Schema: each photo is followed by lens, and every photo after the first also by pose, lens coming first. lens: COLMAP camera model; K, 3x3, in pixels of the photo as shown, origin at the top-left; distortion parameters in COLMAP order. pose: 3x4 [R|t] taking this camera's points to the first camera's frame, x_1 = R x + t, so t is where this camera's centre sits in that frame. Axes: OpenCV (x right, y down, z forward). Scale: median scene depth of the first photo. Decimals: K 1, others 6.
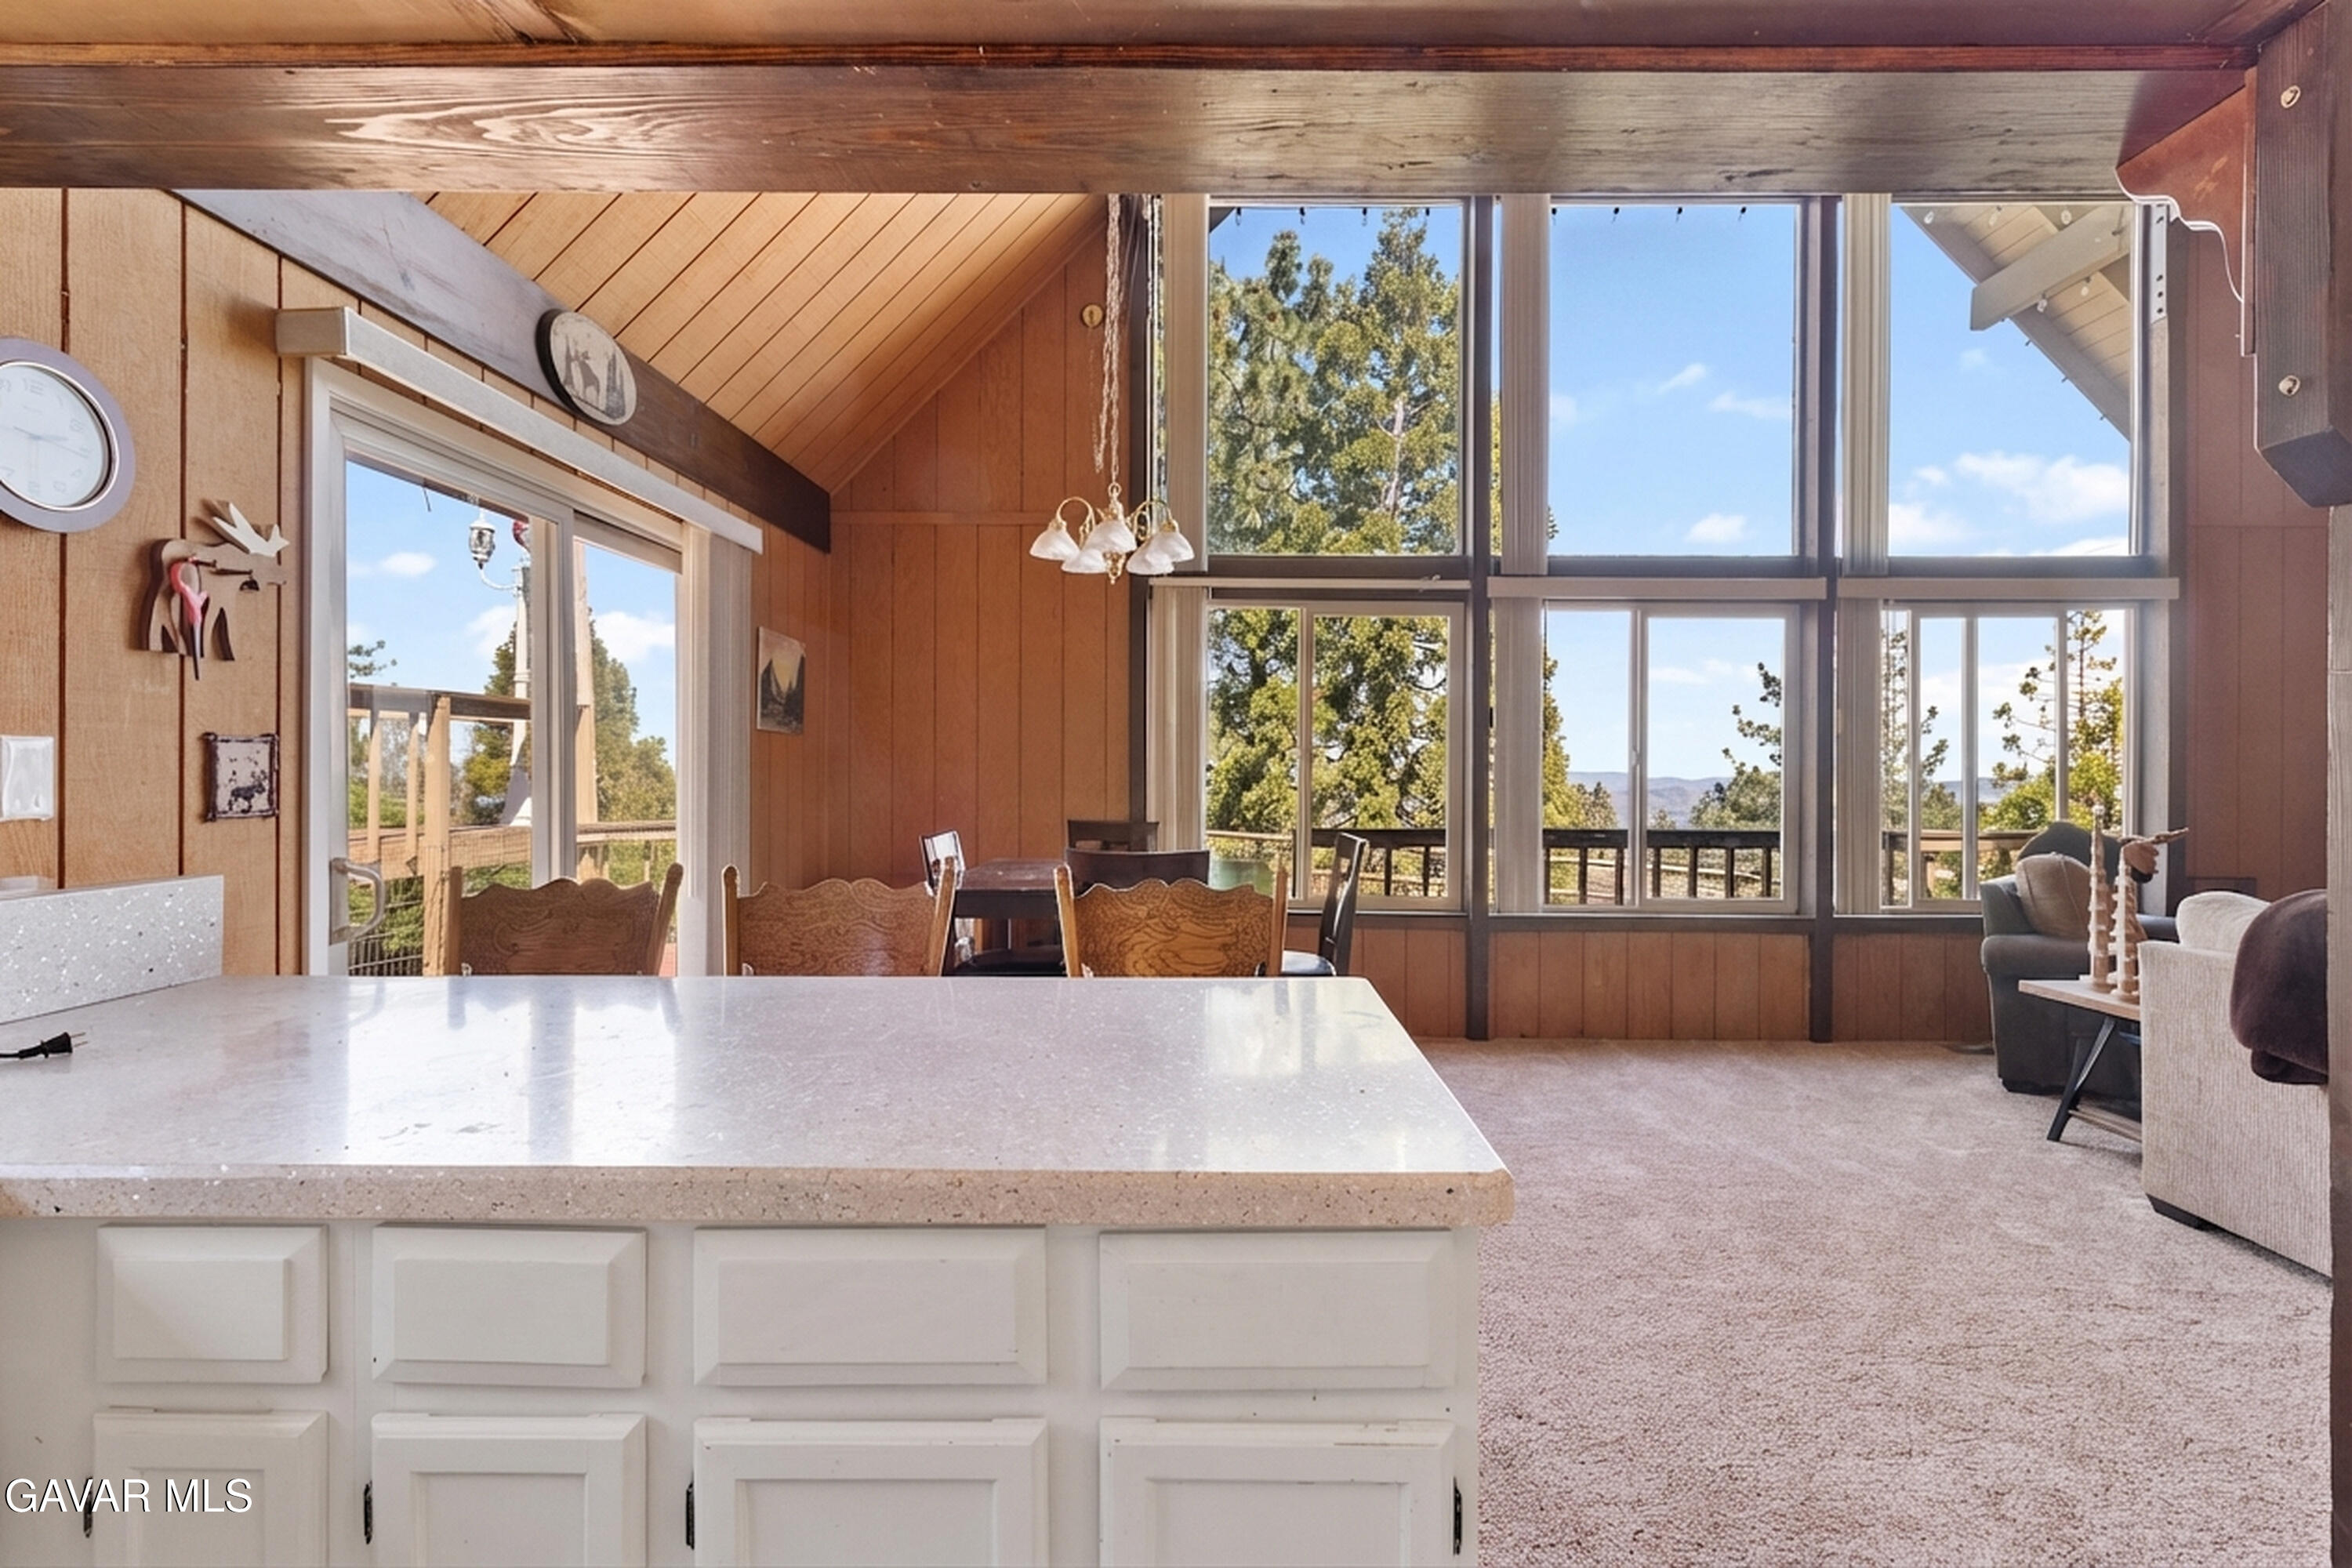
lens RADIAL K [[1101.7, 0, 1182.6], [0, 1101.7, 767.3], [0, 0, 1]] dist [0.024660, 0.000232]
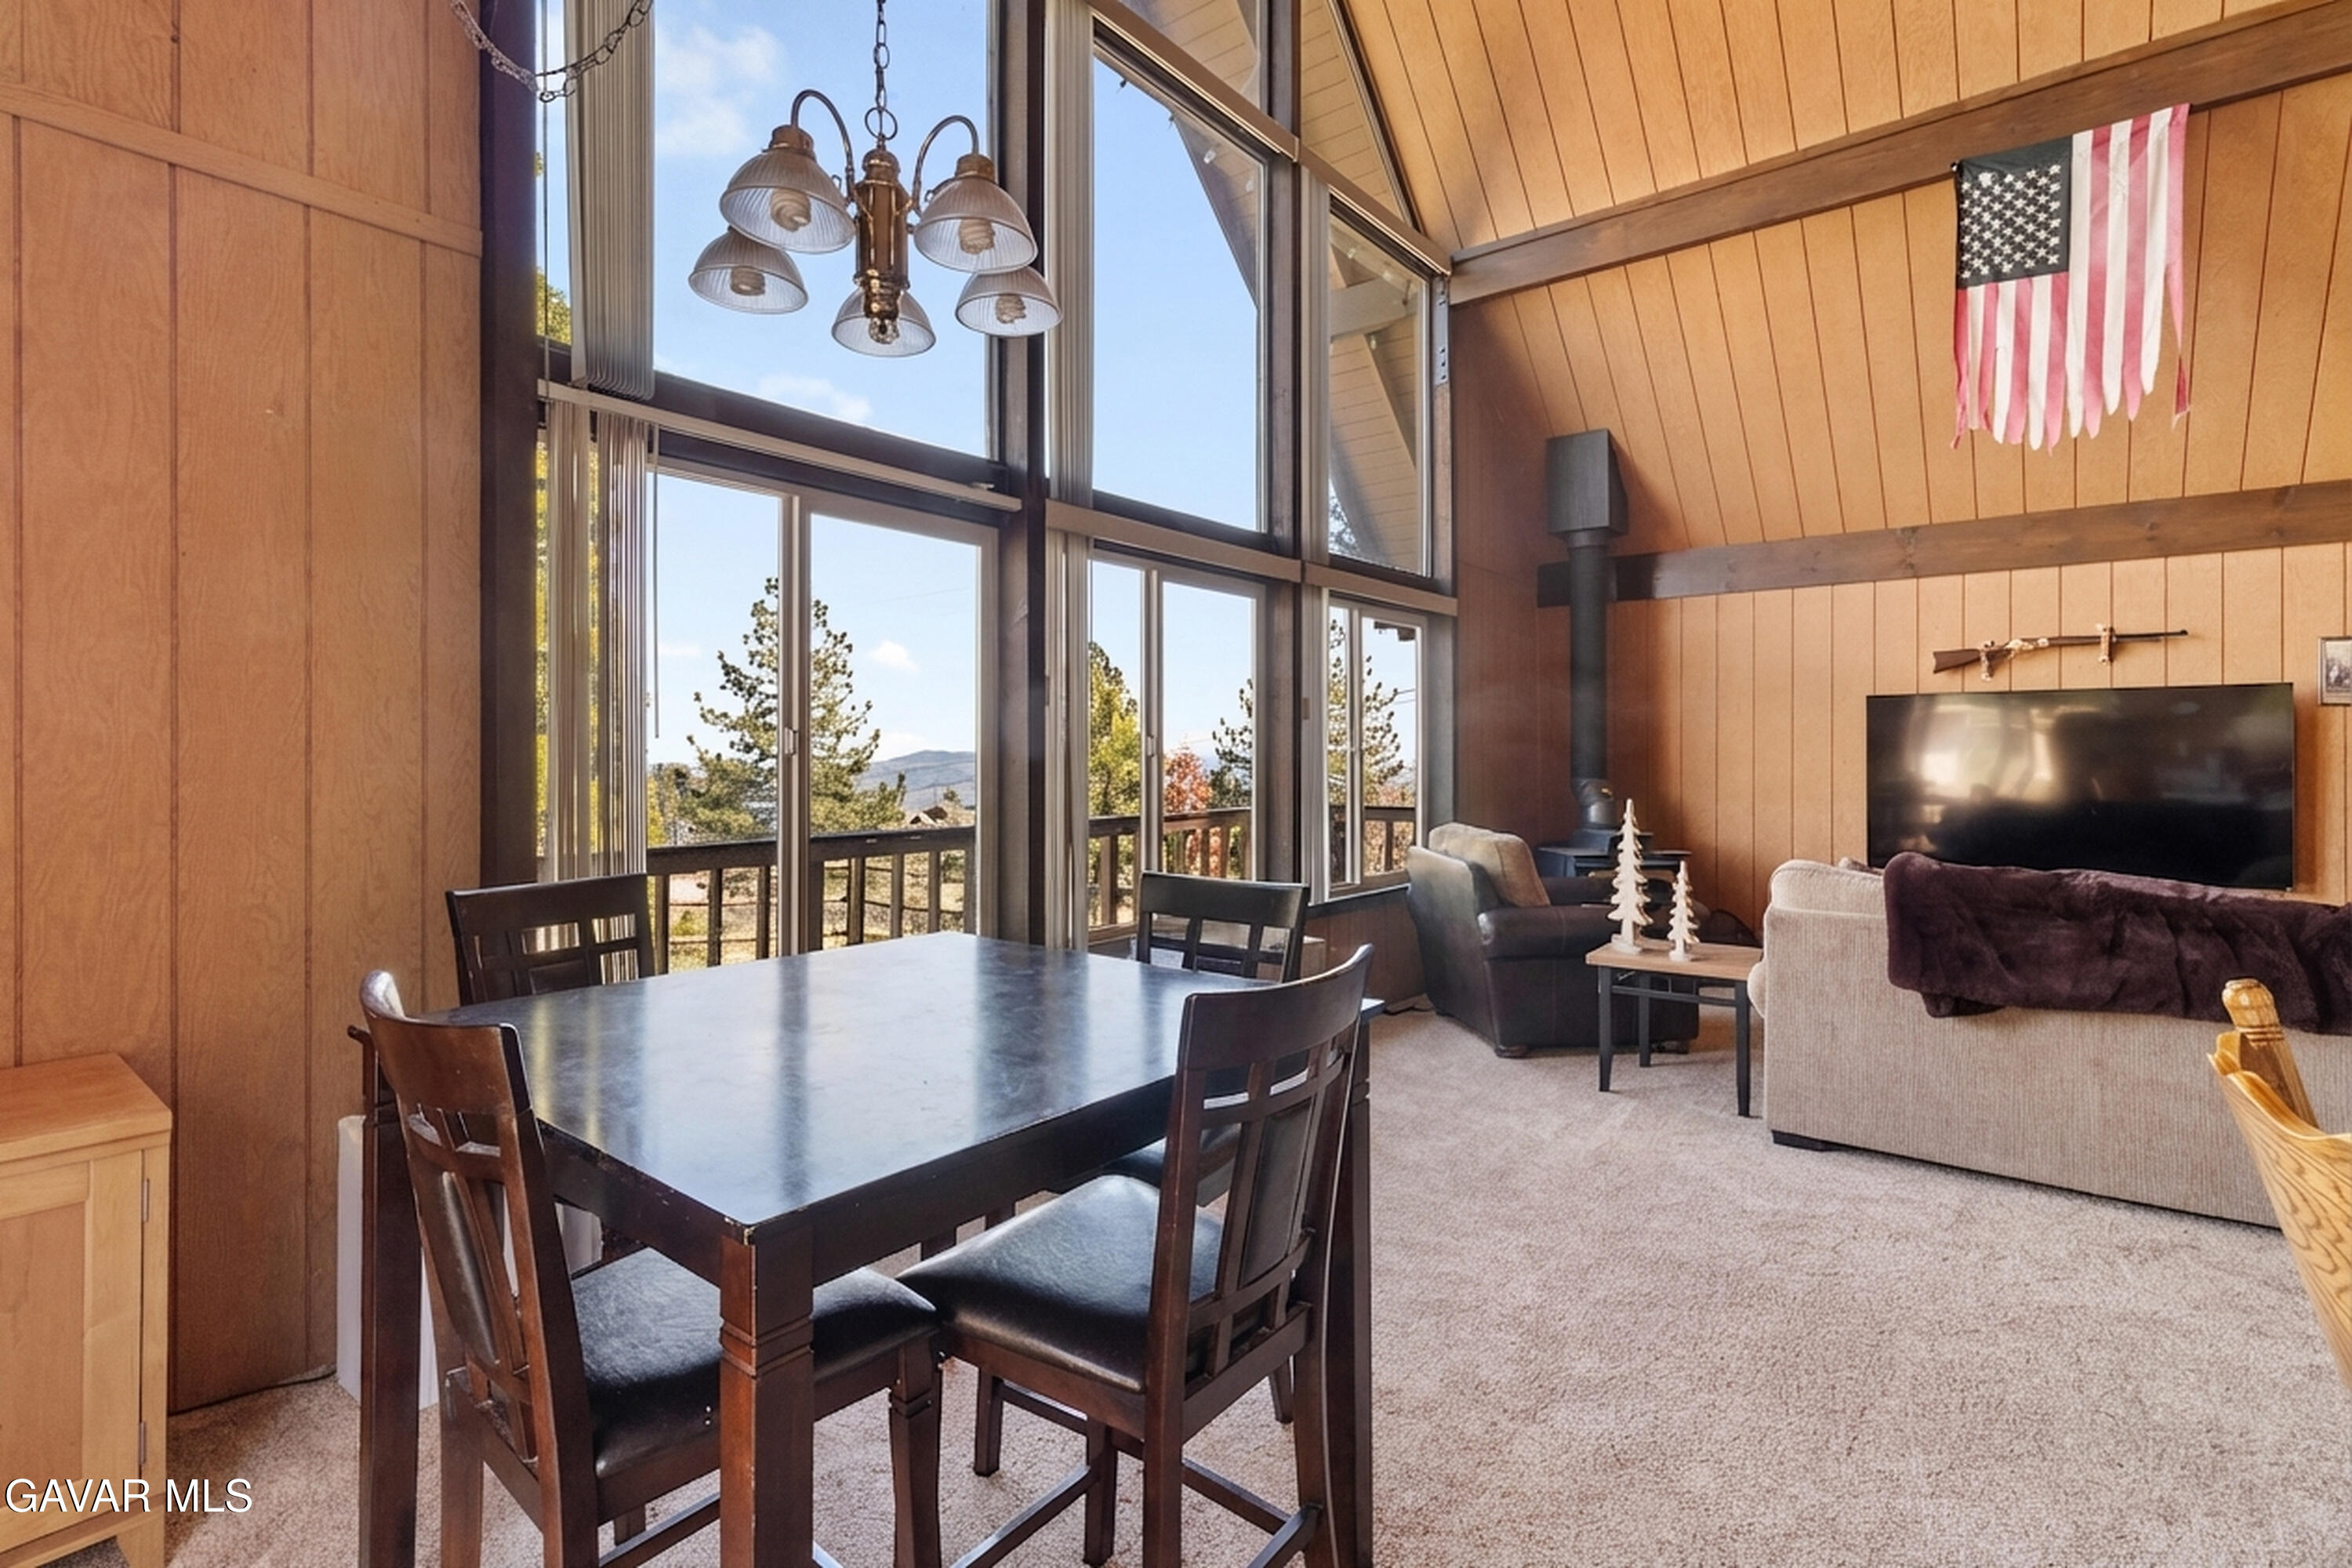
lens RADIAL K [[1101.7, 0, 1176.3], [0, 1101.7, 767.1], [0, 0, 1]] dist [0.024660, 0.000232]
pose [[0.621045, -0.017200, 0.783586, -0.244834], [0.008241, 0.999847, 0.015416, -0.005668], [-0.783732, -0.003117, 0.621091, 0.484939]]
